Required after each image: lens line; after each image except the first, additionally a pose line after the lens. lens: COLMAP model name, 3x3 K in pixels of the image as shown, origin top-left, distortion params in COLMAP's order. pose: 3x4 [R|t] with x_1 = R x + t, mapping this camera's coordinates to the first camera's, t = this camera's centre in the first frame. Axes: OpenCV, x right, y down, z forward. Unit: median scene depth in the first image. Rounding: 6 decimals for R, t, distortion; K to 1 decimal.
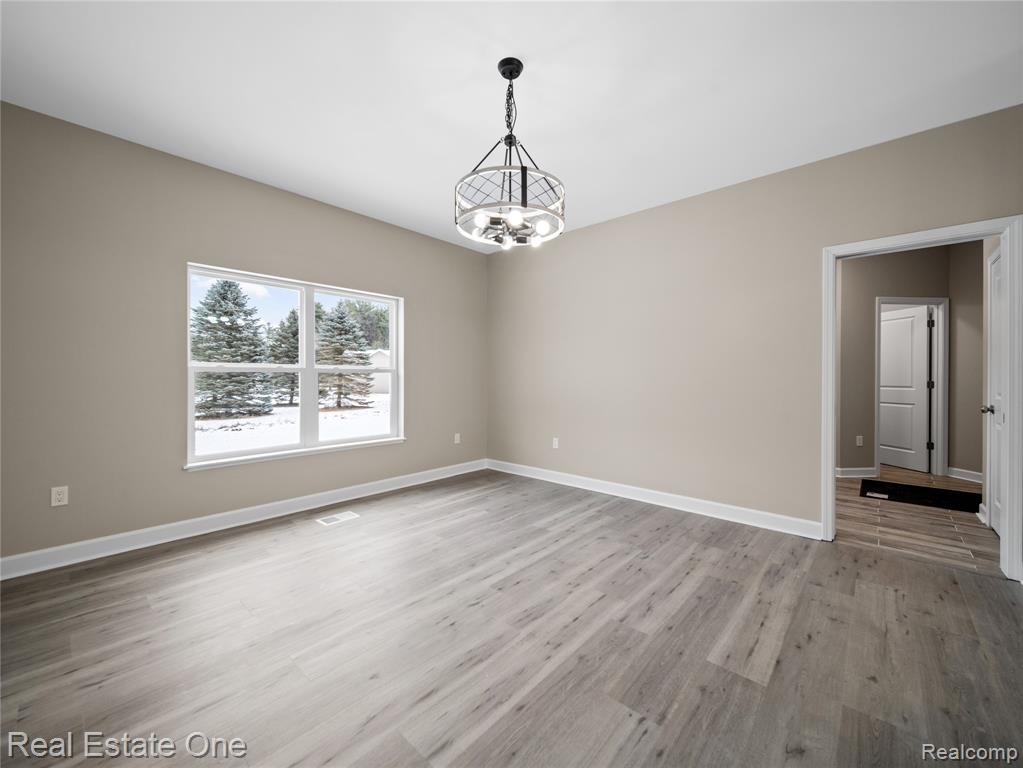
lens RADIAL K [[419.5, 0, 515.4], [0, 419.5, 380.4], [0, 0, 1]] dist [-0.001599, -0.000300]
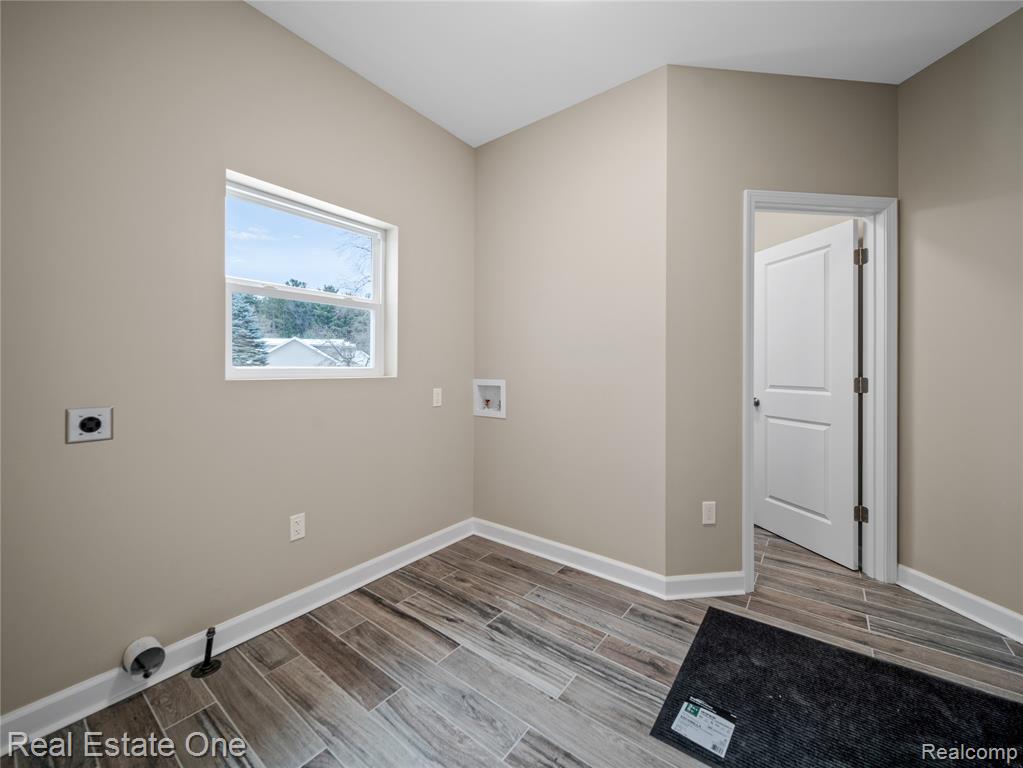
lens RADIAL K [[407.7, 0, 513.3], [0, 407.7, 368.9], [0, 0, 1]] dist [-0.000221, -0.000824]
pose [[0.998152, 0.004674, 0.060590, 0.570911], [-0.004094, 0.999945, -0.009692, -0.002259], [-0.060632, 0.009426, 0.998116, 0.563760]]
